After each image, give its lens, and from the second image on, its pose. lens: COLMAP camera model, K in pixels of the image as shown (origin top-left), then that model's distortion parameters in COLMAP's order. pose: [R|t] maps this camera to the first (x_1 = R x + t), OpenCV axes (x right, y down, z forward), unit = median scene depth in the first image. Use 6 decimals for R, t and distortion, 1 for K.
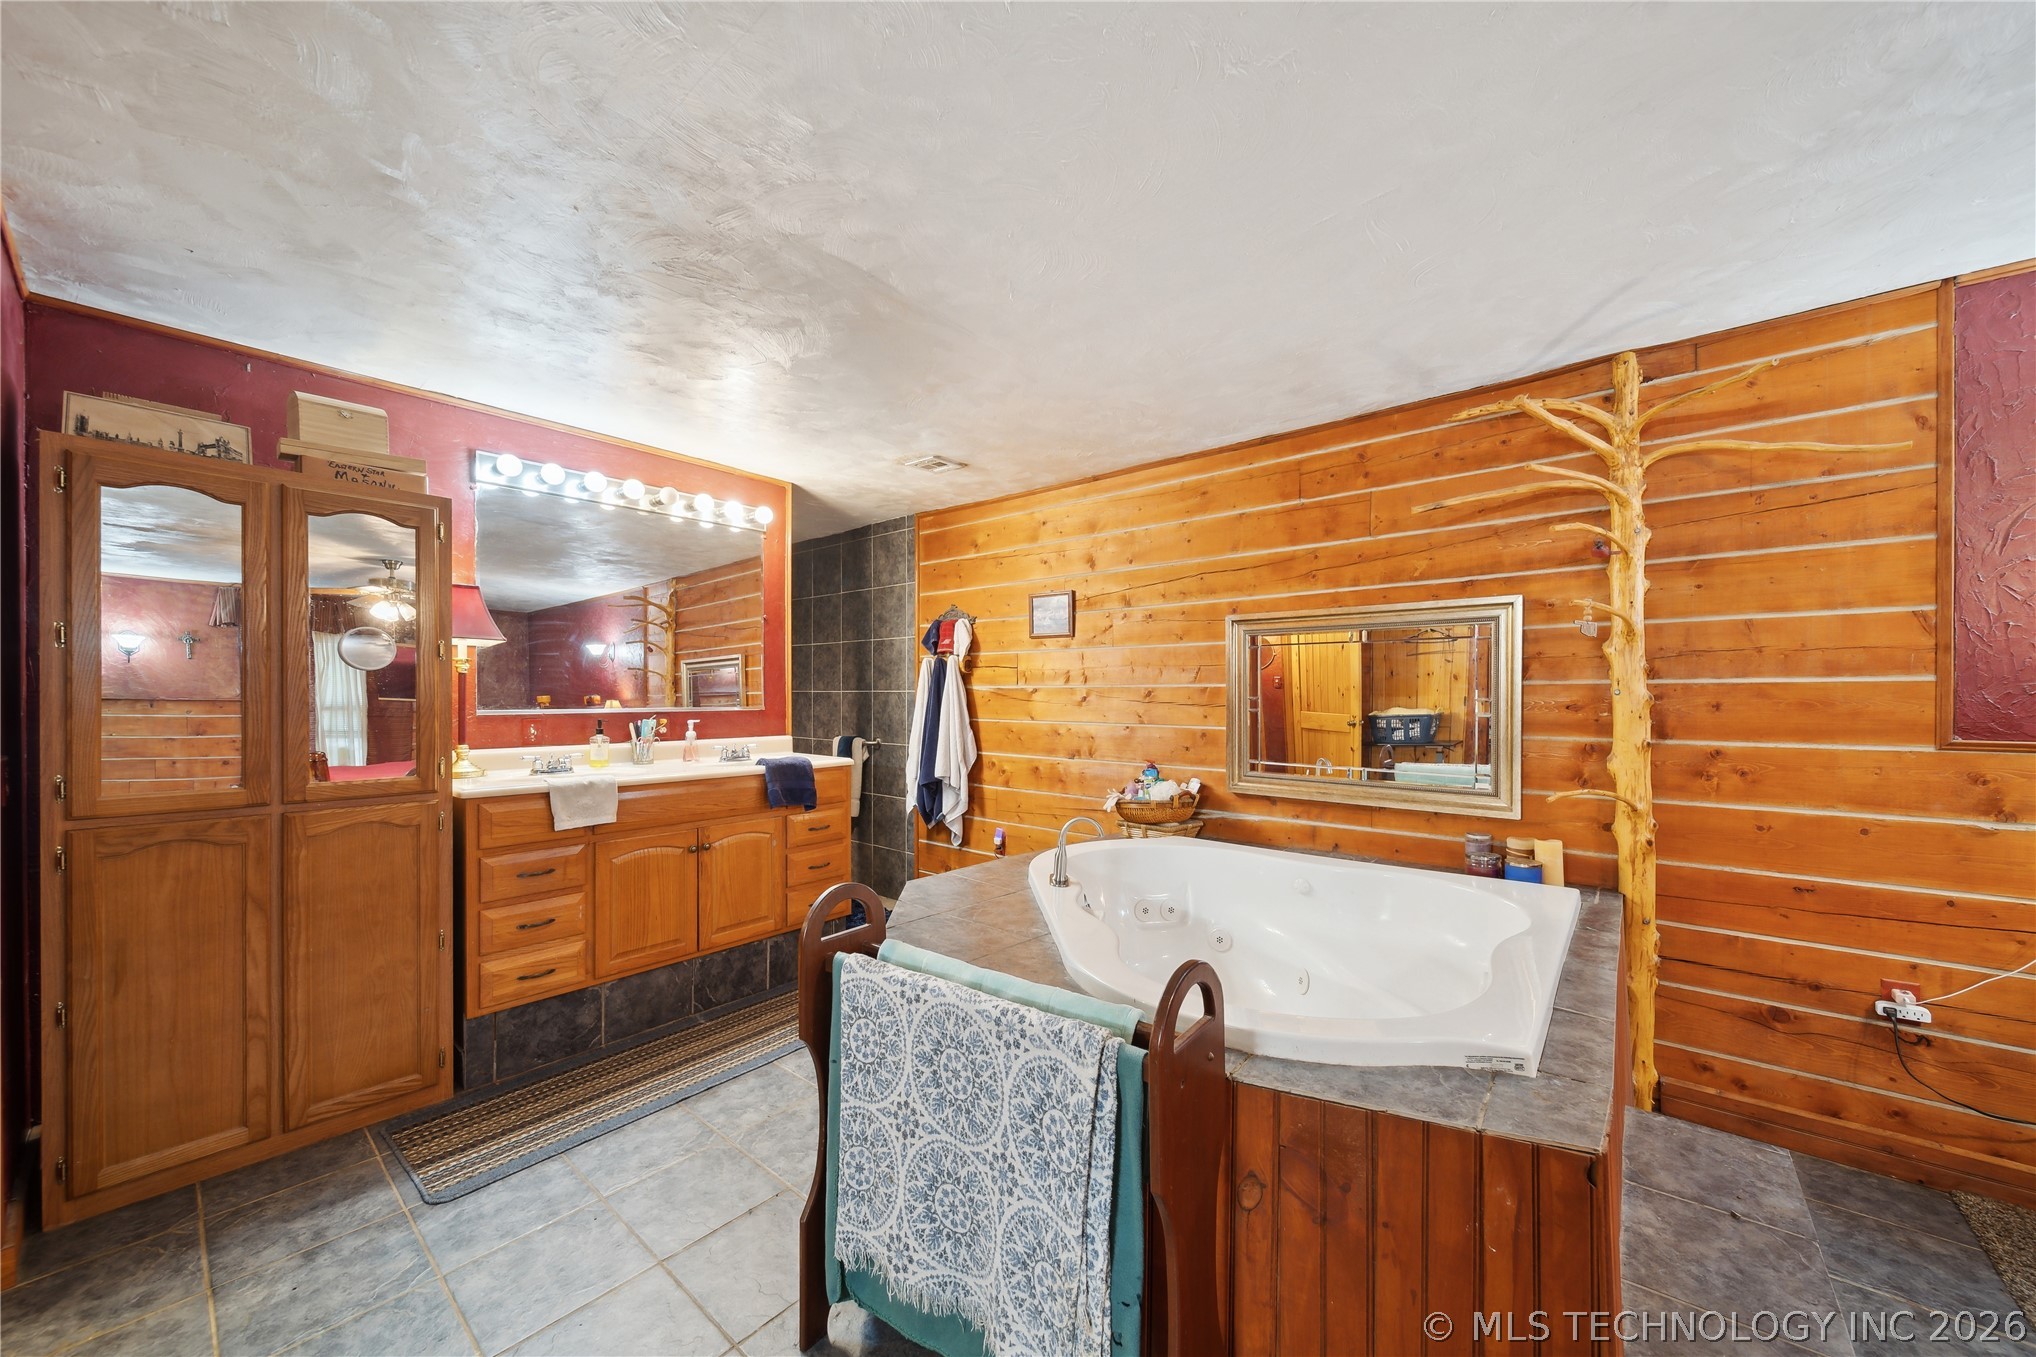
lens RADIAL K [[725.2, 0, 1011.2], [0, 725.2, 698.0], [0, 0, 1]] dist [-0.002081, -0.001176]
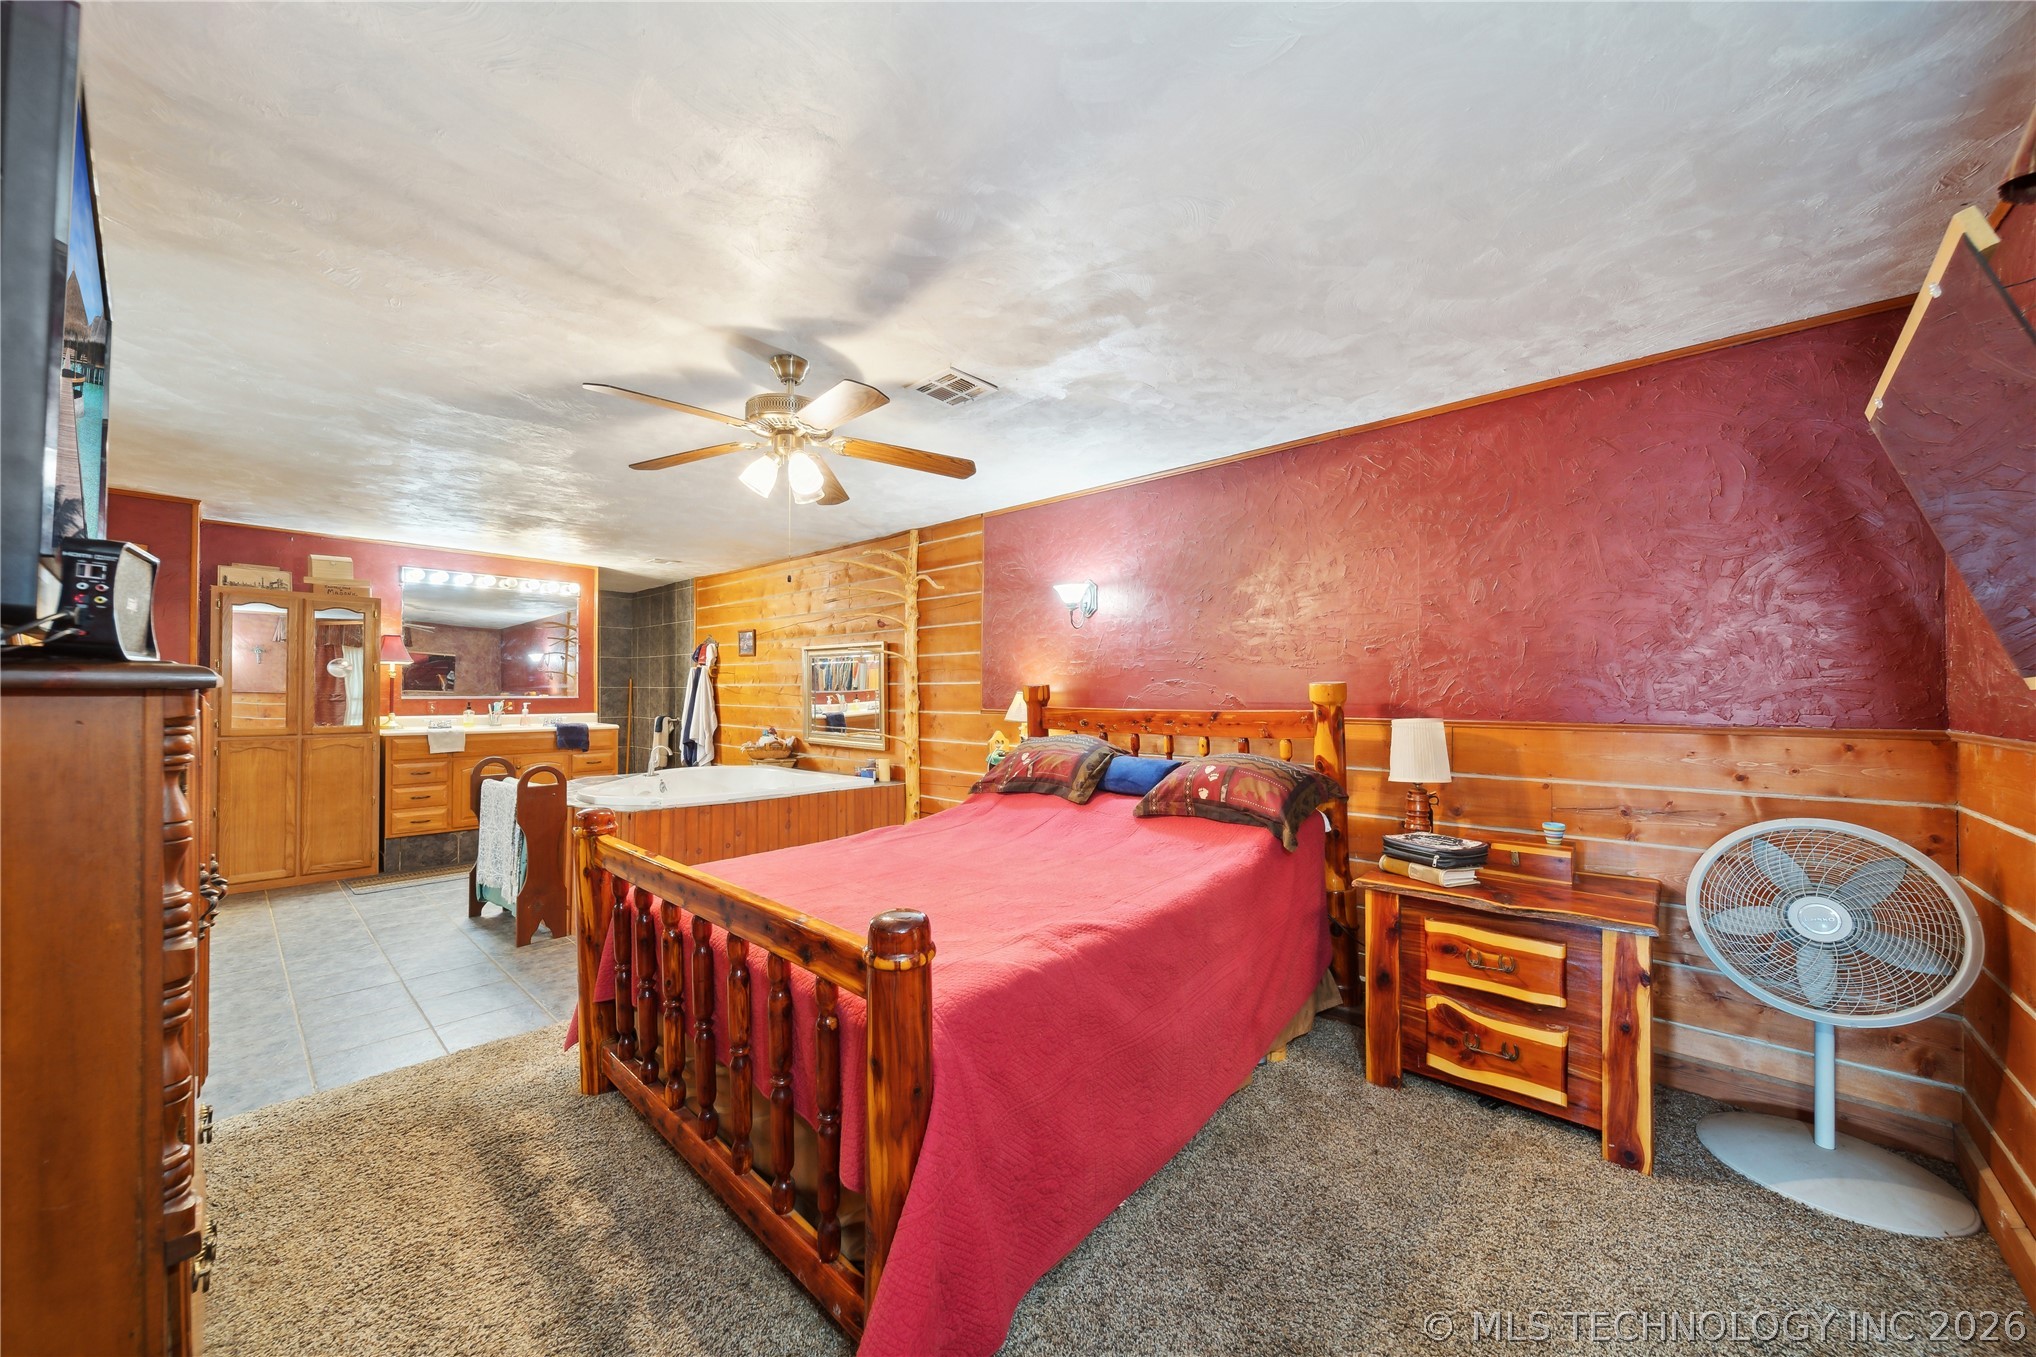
lens RADIAL K [[725.2, 0, 1017.8], [0, 725.2, 685.6], [0, 0, 1]] dist [-0.002081, -0.001176]
pose [[0.999366, 0.001683, -0.035573, 0.836104], [-0.002117, 0.999924, -0.012181, 0.005849], [0.035550, 0.012249, 0.999293, -0.757529]]
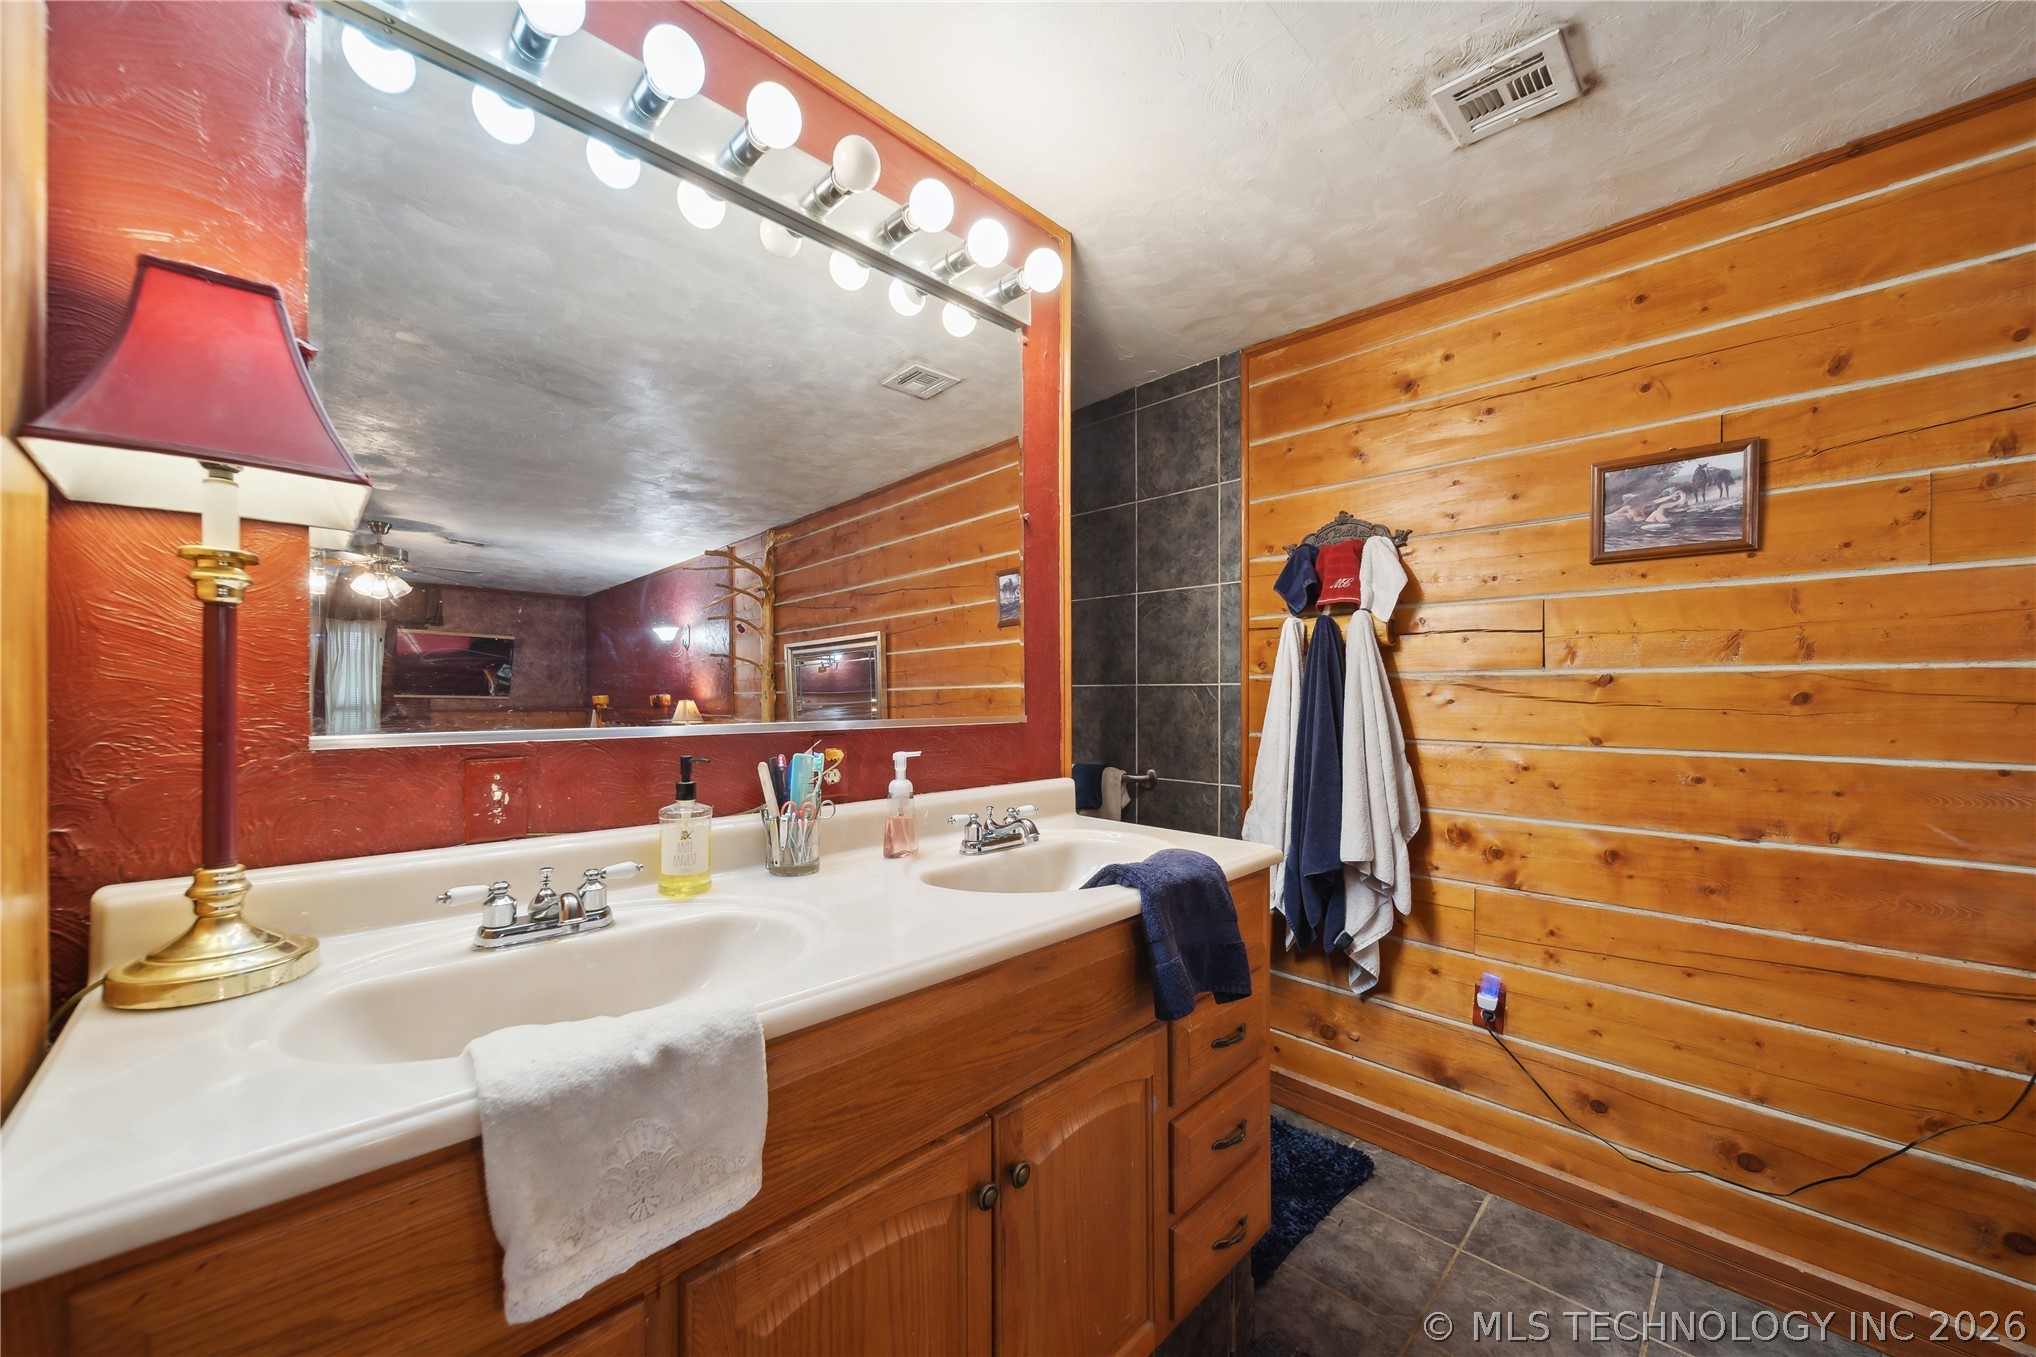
lens RADIAL K [[725.2, 0, 986.1], [0, 725.2, 699.7], [0, 0, 1]] dist [-0.002081, -0.001176]
pose [[0.994785, -0.000088, -0.101997, -0.341571], [0.000225, 0.999999, 0.001332, 0.001249], [0.101997, -0.001348, 0.994784, 0.586206]]
